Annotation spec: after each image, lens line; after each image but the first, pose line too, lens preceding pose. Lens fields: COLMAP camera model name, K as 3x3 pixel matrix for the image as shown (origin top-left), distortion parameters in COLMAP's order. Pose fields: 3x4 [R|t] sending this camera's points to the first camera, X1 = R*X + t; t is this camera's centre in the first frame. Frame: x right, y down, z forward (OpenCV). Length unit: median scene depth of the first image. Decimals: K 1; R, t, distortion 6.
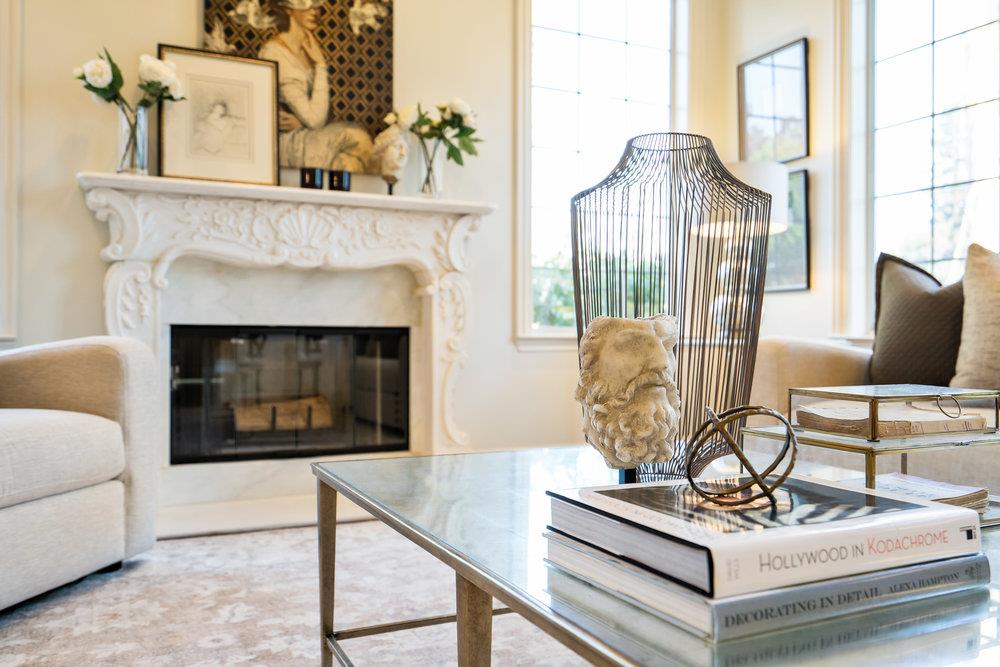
lens RADIAL K [[843.5, 0, 496.8], [0, 843.5, 328.1], [0, 0, 1]] dist [0.002241, 0.008201]
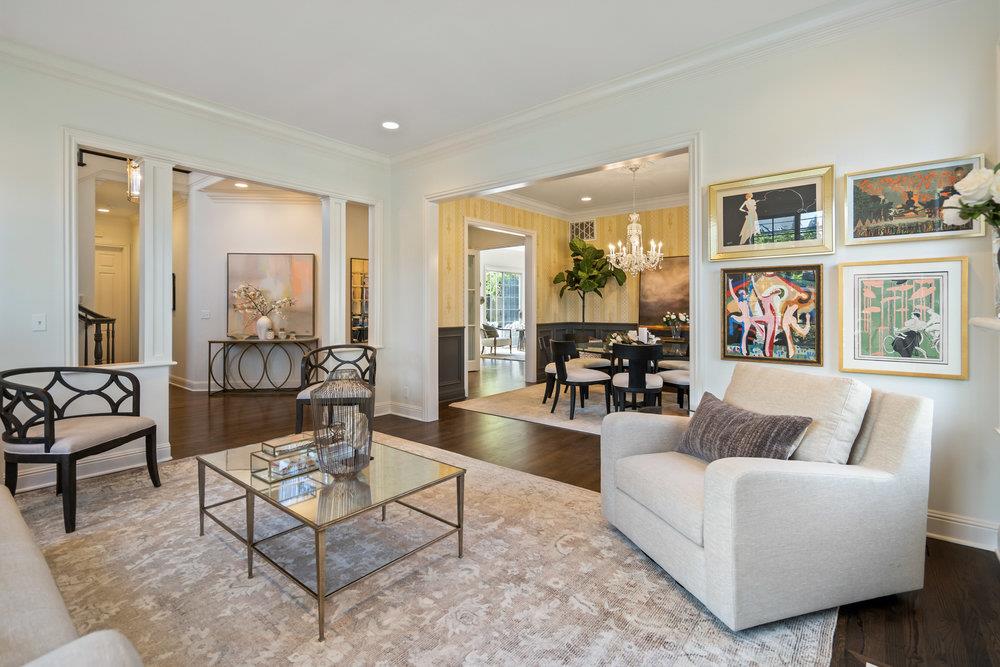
lens RADIAL K [[457.9, 0, 491.1], [0, 457.9, 308.9], [0, 0, 1]] dist [-0.001253, 0.001983]
pose [[-0.905114, 0.000626, -0.425169, 0.165569], [0.005120, 0.999942, -0.009426, -0.167355], [0.425139, -0.010709, -0.905065, 1.064341]]
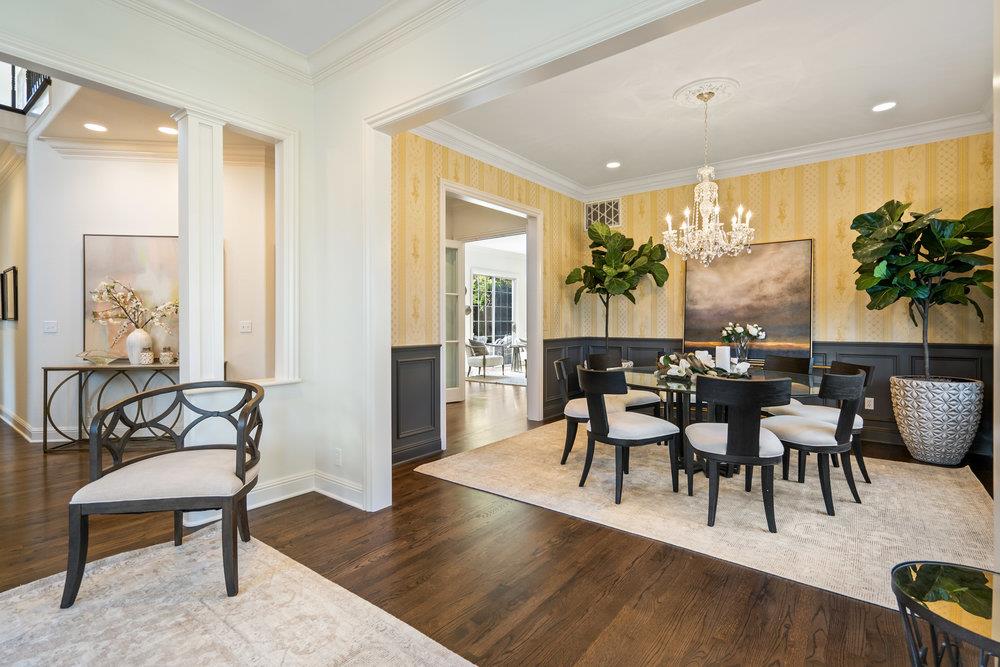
lens RADIAL K [[473.0, 0, 495.0], [0, 473.0, 326.7], [0, 0, 1]] dist [-0.003585, 0.001481]
pose [[-0.889625, 0.005203, -0.456661, -0.092852], [0.005805, 0.999983, 0.000083, -0.160340], [0.456654, -0.002577, -0.889641, 0.498775]]
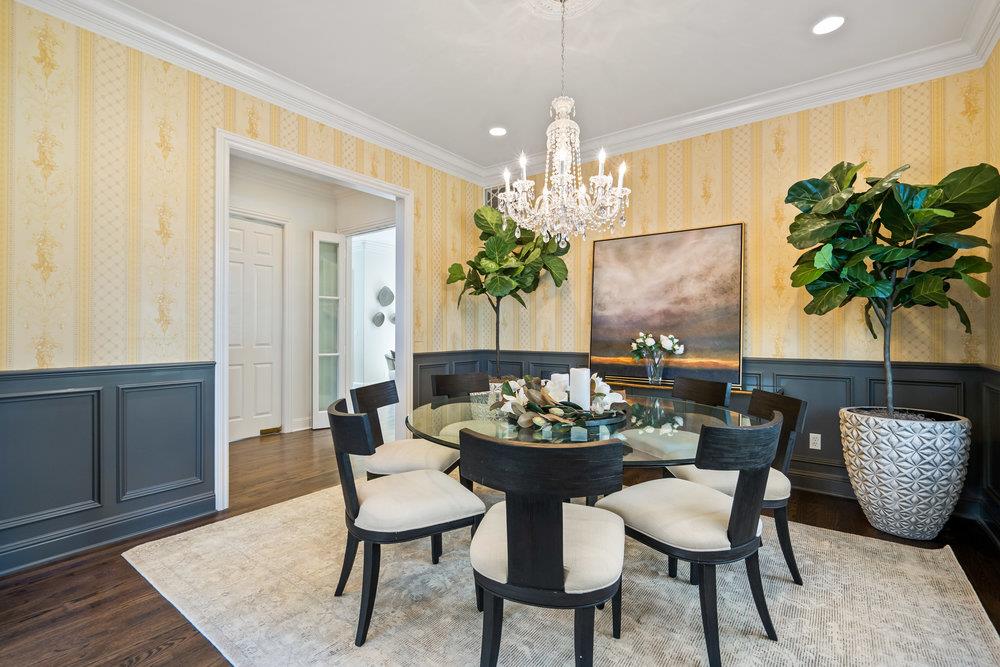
lens RADIAL K [[473.0, 0, 478.2], [0, 473.0, 332.8], [0, 0, 1]] dist [-0.003585, 0.001481]
pose [[-0.881362, -0.001211, -0.472440, -0.576282], [0.002687, 0.999968, -0.007575, -0.160586], [0.472434, -0.007945, -0.881330, 0.327329]]
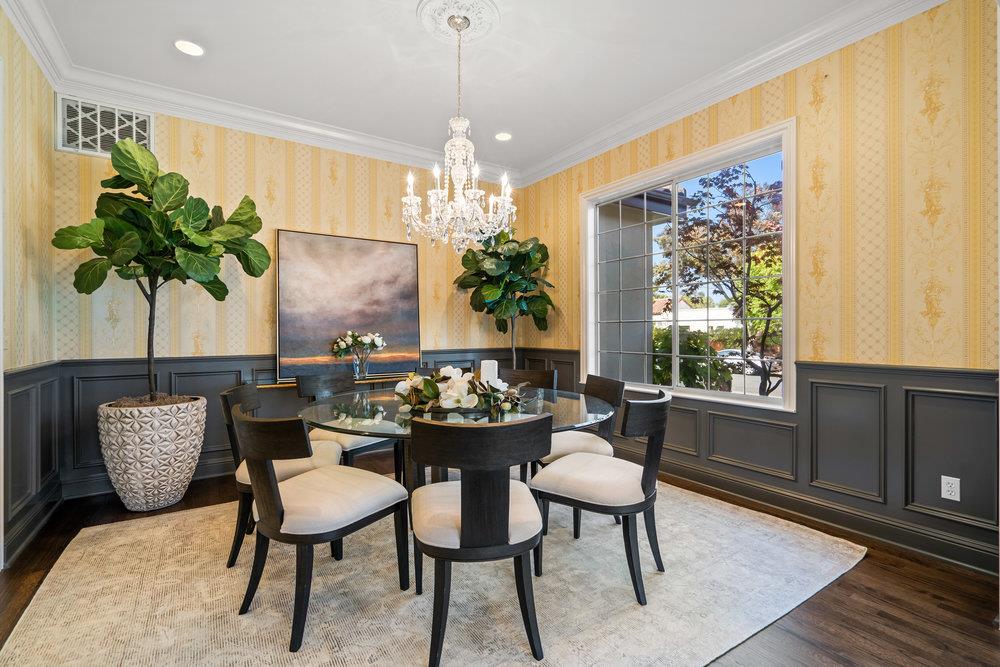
lens RADIAL K [[457.9, 0, 499.3], [0, 457.9, 336.9], [0, 0, 1]] dist [-0.001253, 0.001983]
pose [[0.135785, 0.009469, -0.990693, -0.251281], [0.013560, 0.999843, 0.011415, -0.162595], [0.990646, -0.014984, 0.135635, -0.337554]]
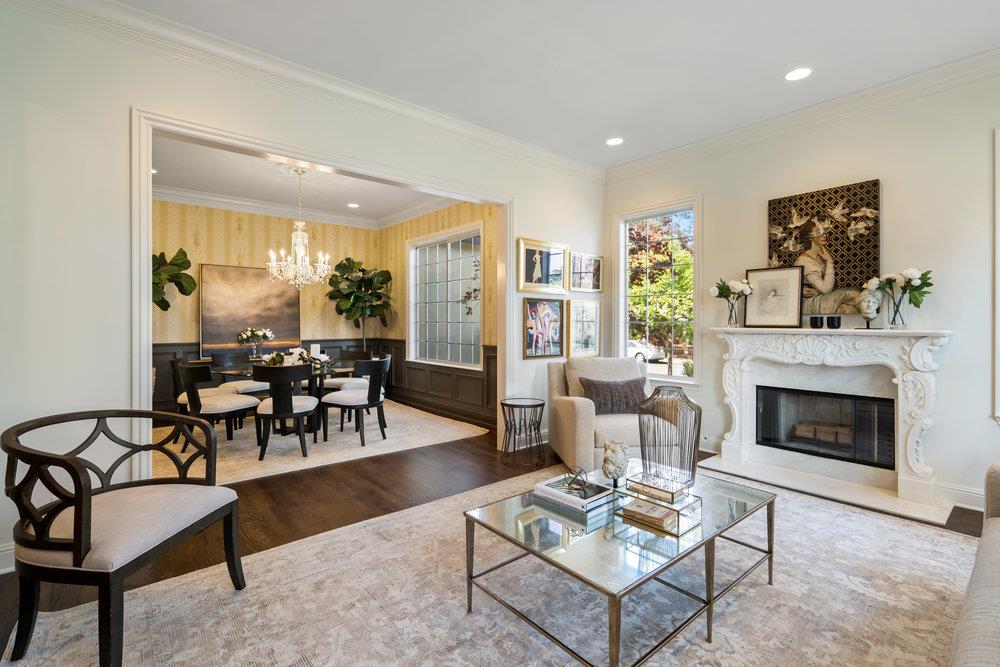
lens RADIAL K [[457.9, 0, 497.5], [0, 457.9, 327.0], [0, 0, 1]] dist [-0.001253, 0.001983]
pose [[0.251408, 0.006966, -0.967856, 0.656805], [0.009857, 0.999904, 0.009757, -0.181554], [0.967831, -0.011993, 0.251316, -0.026569]]
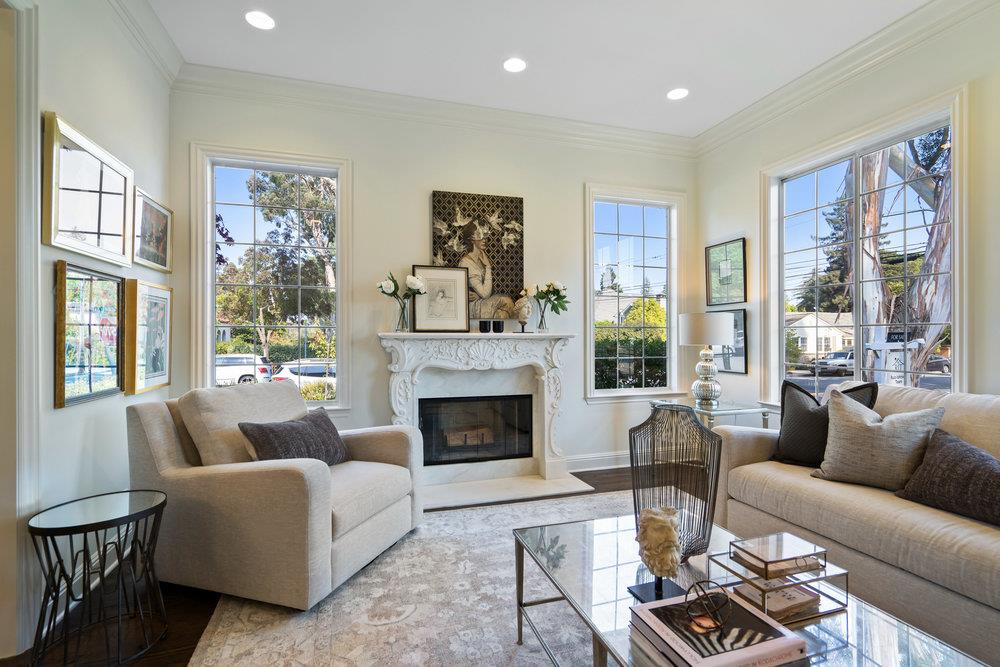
lens RADIAL K [[473.0, 0, 497.8], [0, 473.0, 335.7], [0, 0, 1]] dist [-0.003585, 0.001481]
pose [[0.990662, -0.005302, -0.136235, -0.034037], [0.006488, 0.999945, 0.008266, -0.161443], [0.136184, -0.009073, 0.990642, -0.118347]]
